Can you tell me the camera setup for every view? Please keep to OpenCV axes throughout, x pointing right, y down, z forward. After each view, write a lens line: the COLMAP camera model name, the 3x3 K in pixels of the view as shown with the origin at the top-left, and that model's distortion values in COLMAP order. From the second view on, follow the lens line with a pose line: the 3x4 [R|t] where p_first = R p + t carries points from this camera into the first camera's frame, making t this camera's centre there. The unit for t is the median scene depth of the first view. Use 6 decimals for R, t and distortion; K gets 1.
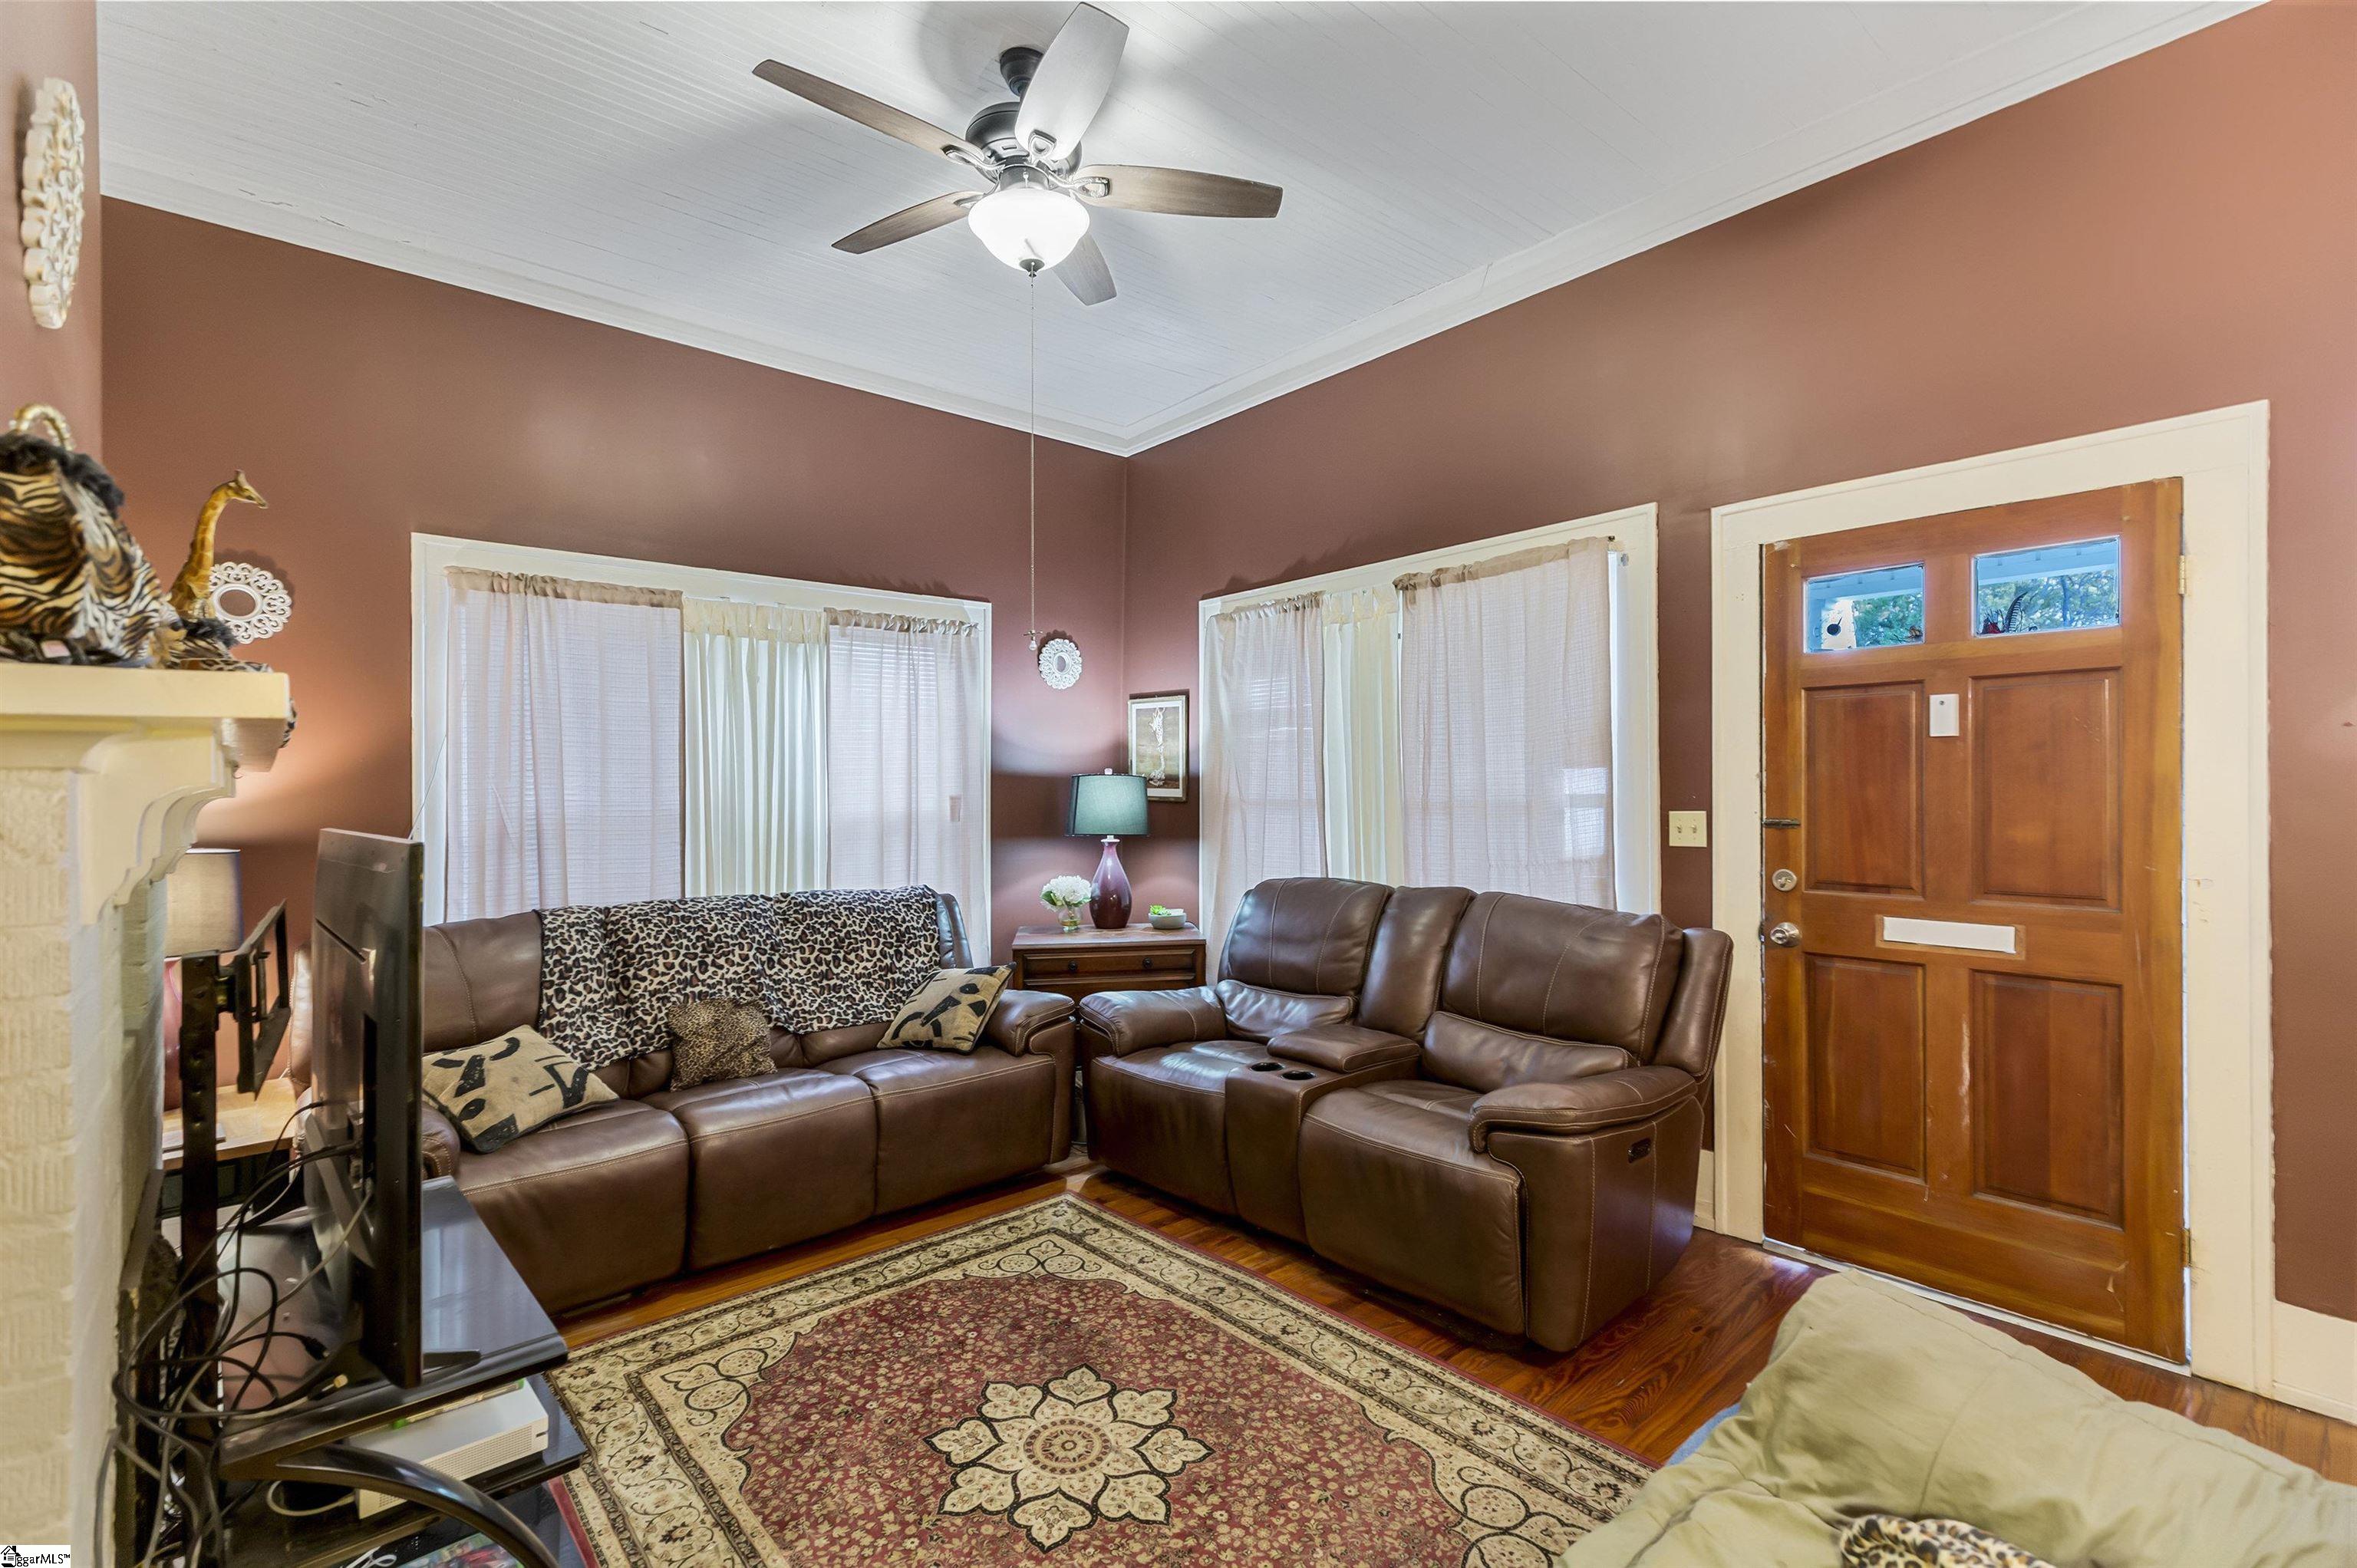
lens RADIAL K [[1032.8, 0, 1178.5], [0, 1032.8, 784.0], [0, 0, 1]] dist [-0.002545, -0.000367]
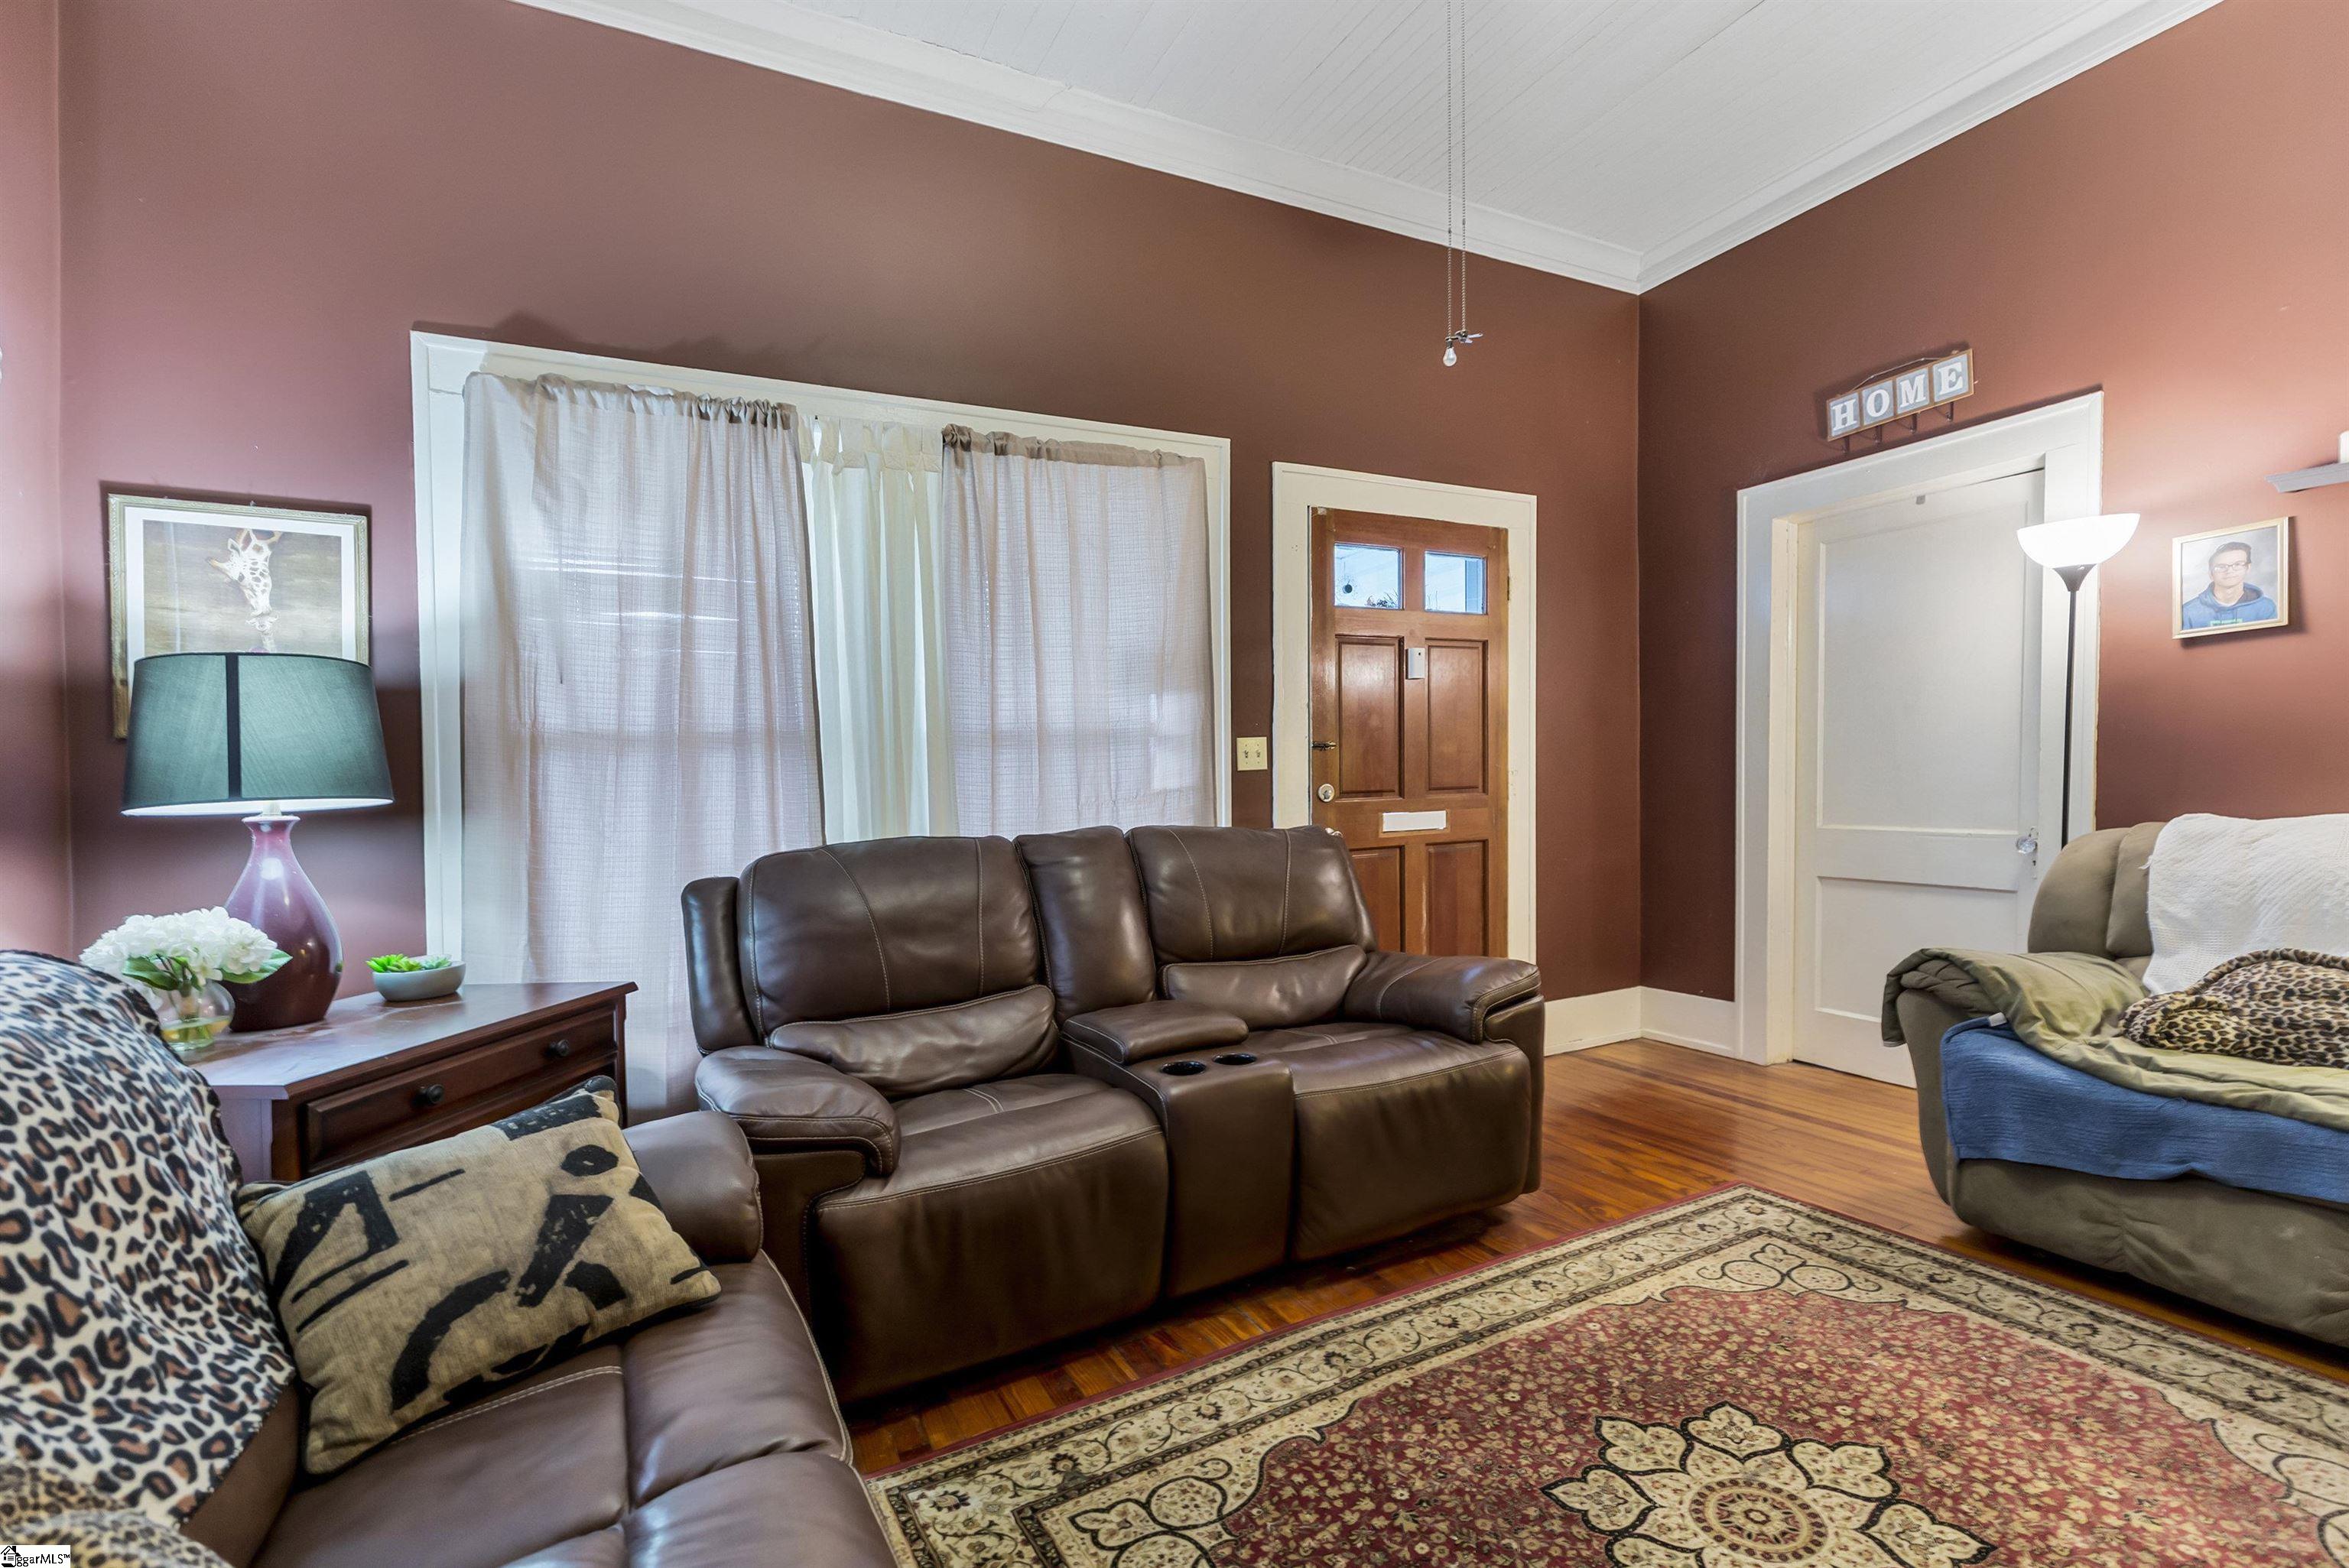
lens RADIAL K [[1064.5, 0, 1183.0], [0, 1064.5, 825.9], [0, 0, 1]] dist [0.003622, -0.000094]
pose [[0.234648, -0.036867, 0.971381, -0.682547], [0.028169, 0.999119, 0.031116, 0.091905], [-0.971672, 0.020061, 0.235479, 0.903916]]
